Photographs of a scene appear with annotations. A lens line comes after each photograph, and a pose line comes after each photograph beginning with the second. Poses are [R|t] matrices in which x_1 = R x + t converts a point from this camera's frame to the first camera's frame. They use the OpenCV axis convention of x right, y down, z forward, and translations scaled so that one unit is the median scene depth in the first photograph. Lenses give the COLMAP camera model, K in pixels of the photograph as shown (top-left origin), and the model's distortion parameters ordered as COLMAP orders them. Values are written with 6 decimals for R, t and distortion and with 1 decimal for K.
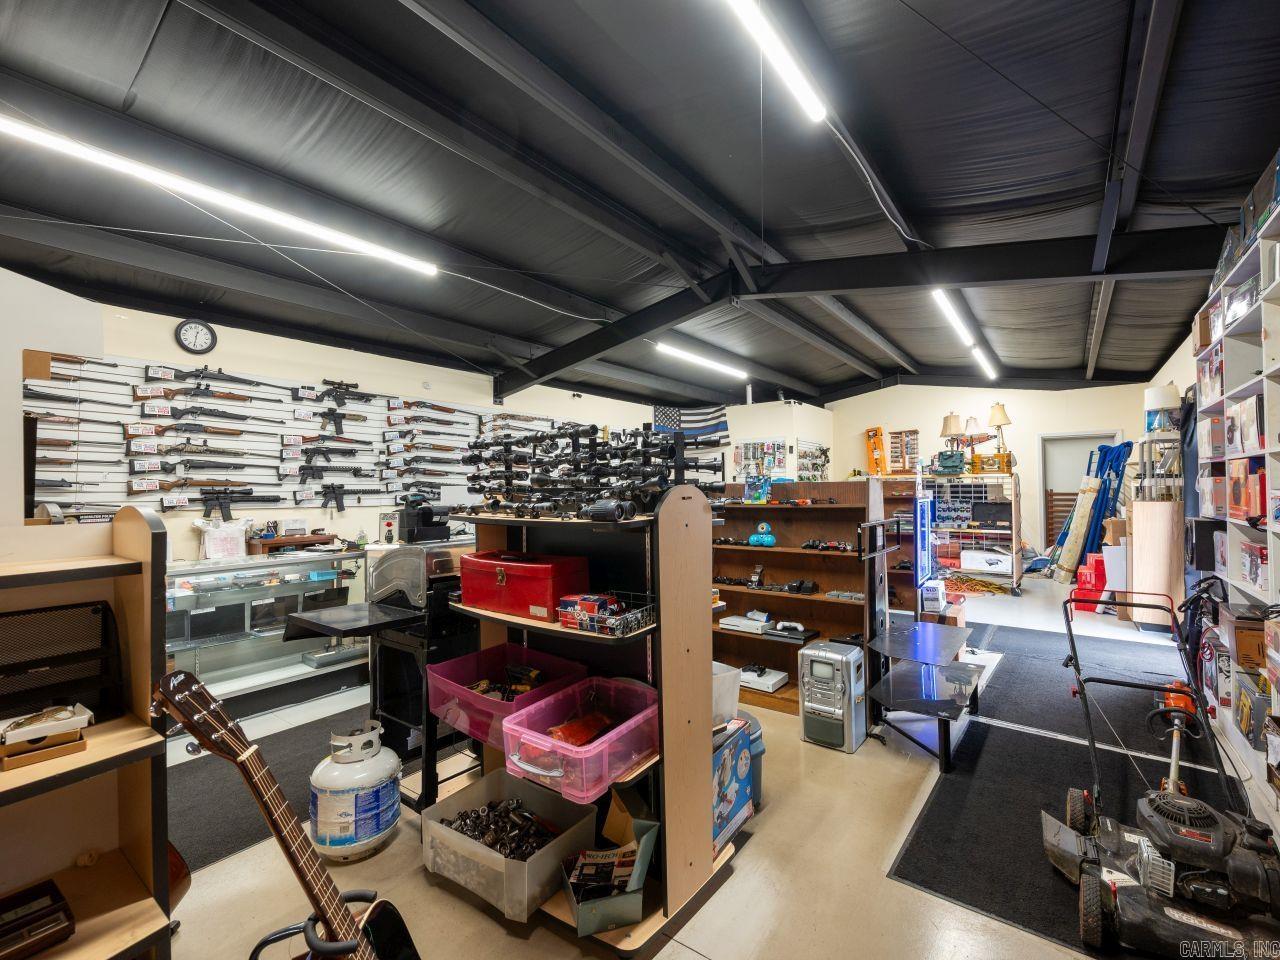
lens RADIAL K [[573.9, 0, 645.8], [0, 573.9, 475.0], [0, 0, 1]] dist [-0.003815, -0.000792]
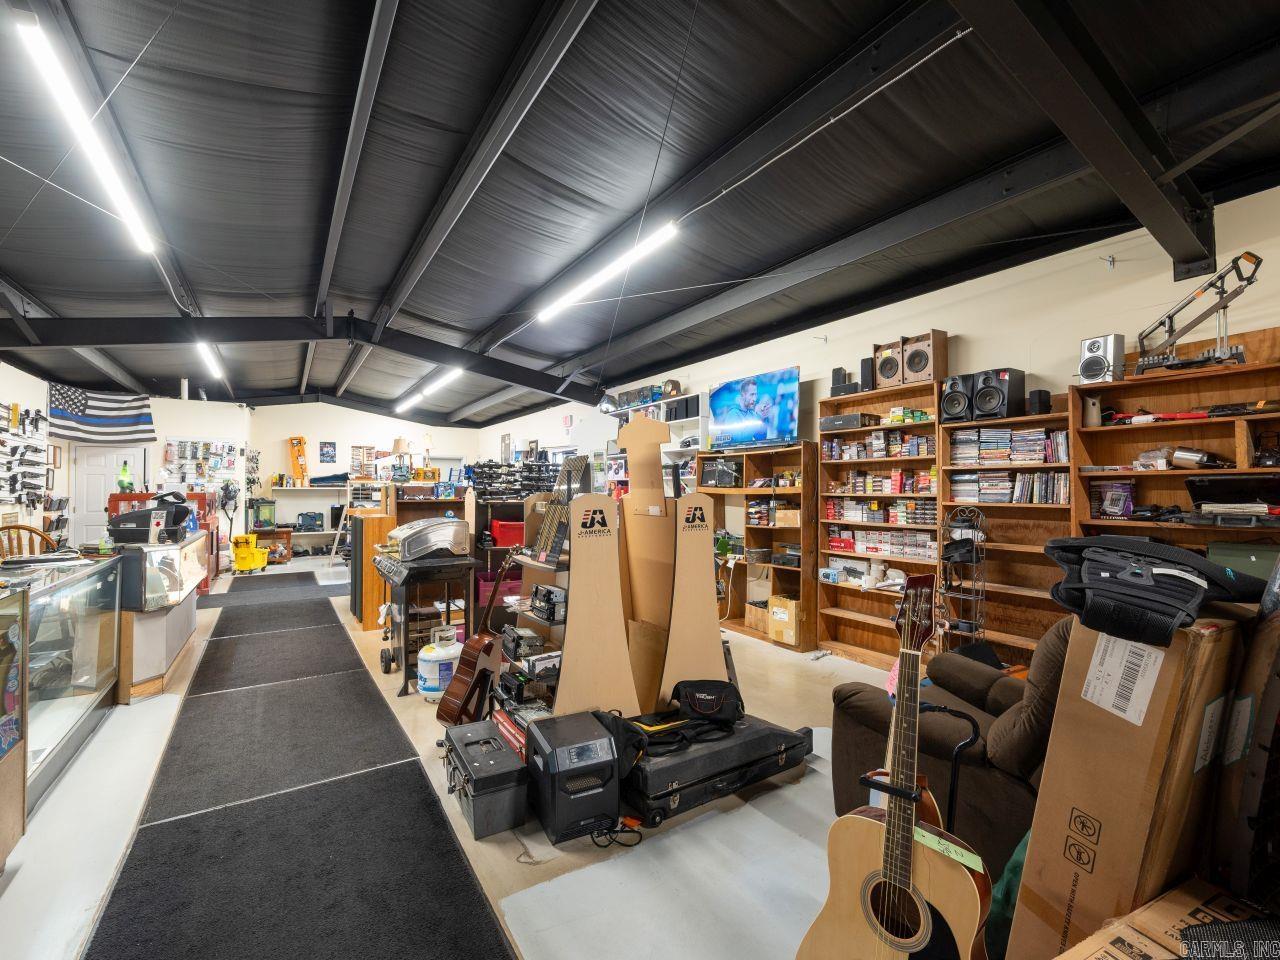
lens RADIAL K [[573.9, 0, 648.4], [0, 573.9, 473.1], [0, 0, 1]] dist [-0.003815, -0.000792]
pose [[0.348974, 0.037398, 0.936386, -0.801108], [-0.028946, 0.999157, -0.029117, 0.004046], [-0.936685, -0.016943, 0.349763, -0.076114]]
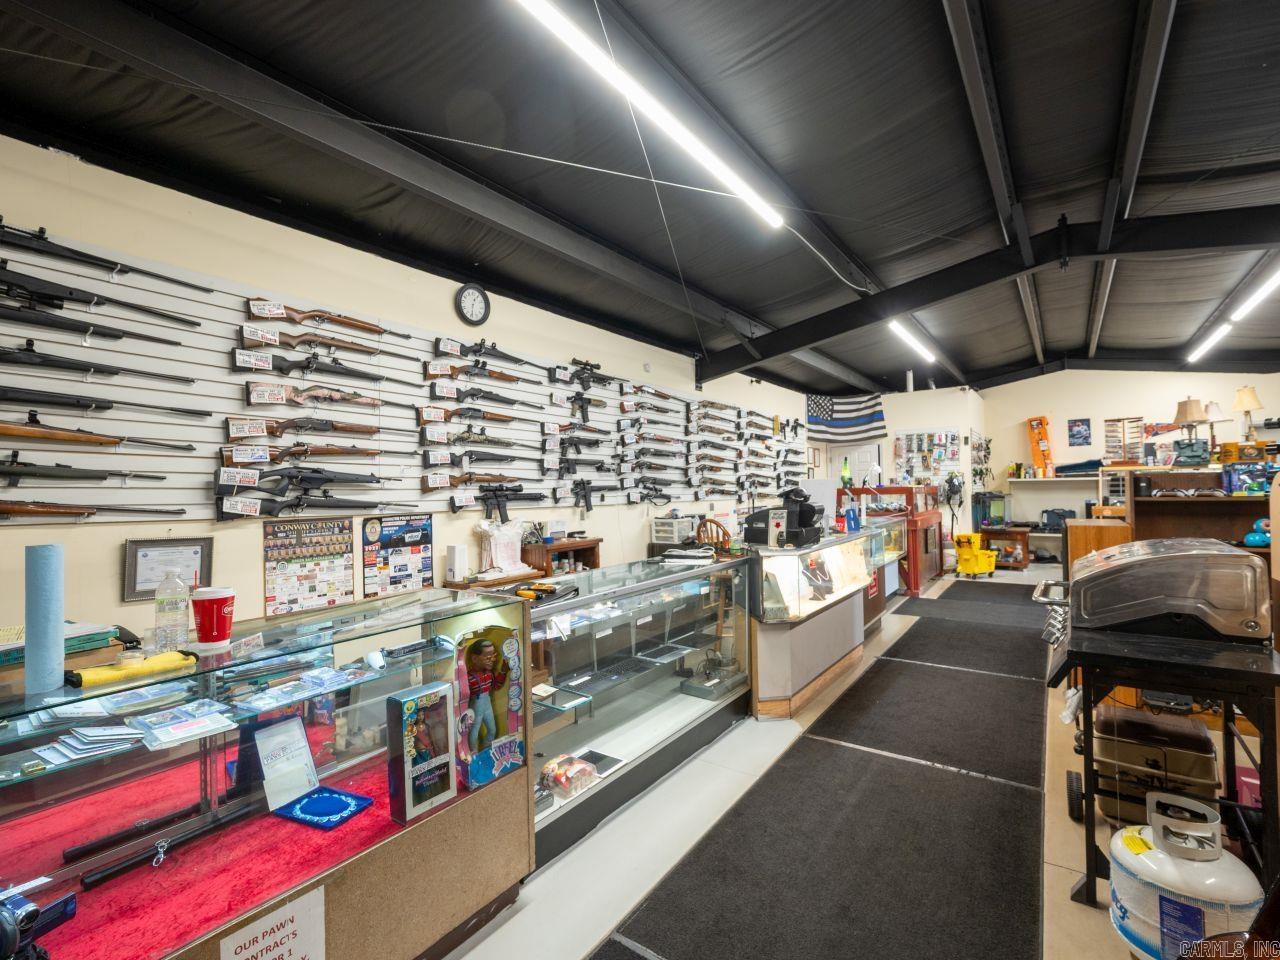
lens RADIAL K [[573.9, 0, 641.1], [0, 573.9, 487.8], [0, 0, 1]] dist [-0.003815, -0.000792]
pose [[0.999956, -0.007479, -0.005603, -0.467044], [0.007623, 0.999633, 0.025982, 0.006654], [0.005407, -0.026023, 0.999647, 0.131470]]
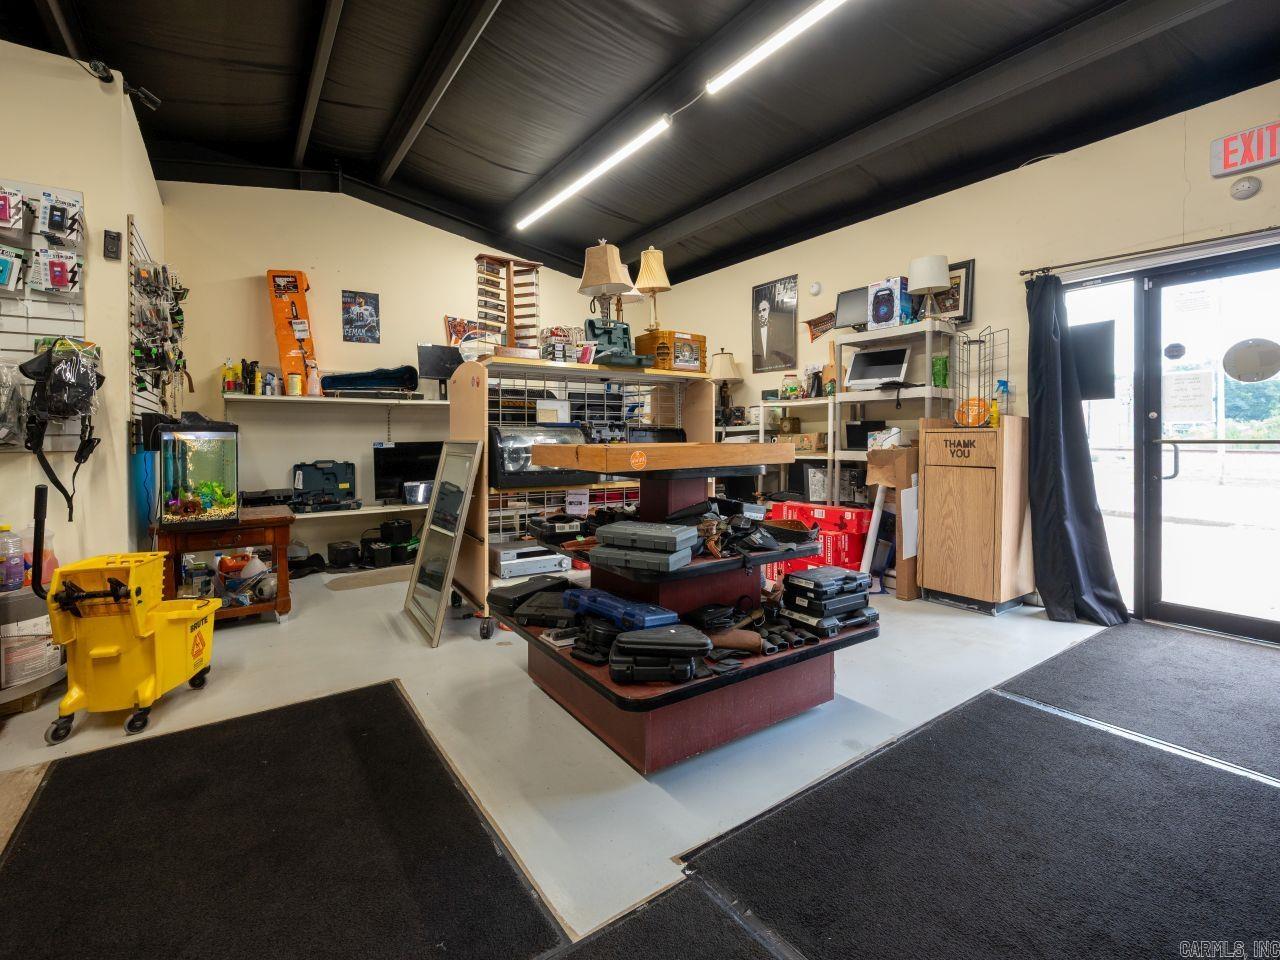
lens RADIAL K [[573.9, 0, 637.5], [0, 573.9, 434.0], [0, 0, 1]] dist [-0.003815, -0.000792]
pose [[0.309818, 0.013182, 0.950704, 0.115717], [-0.024162, 0.999690, -0.005987, 0.079685], [-0.950489, -0.021116, 0.310041, 1.168814]]
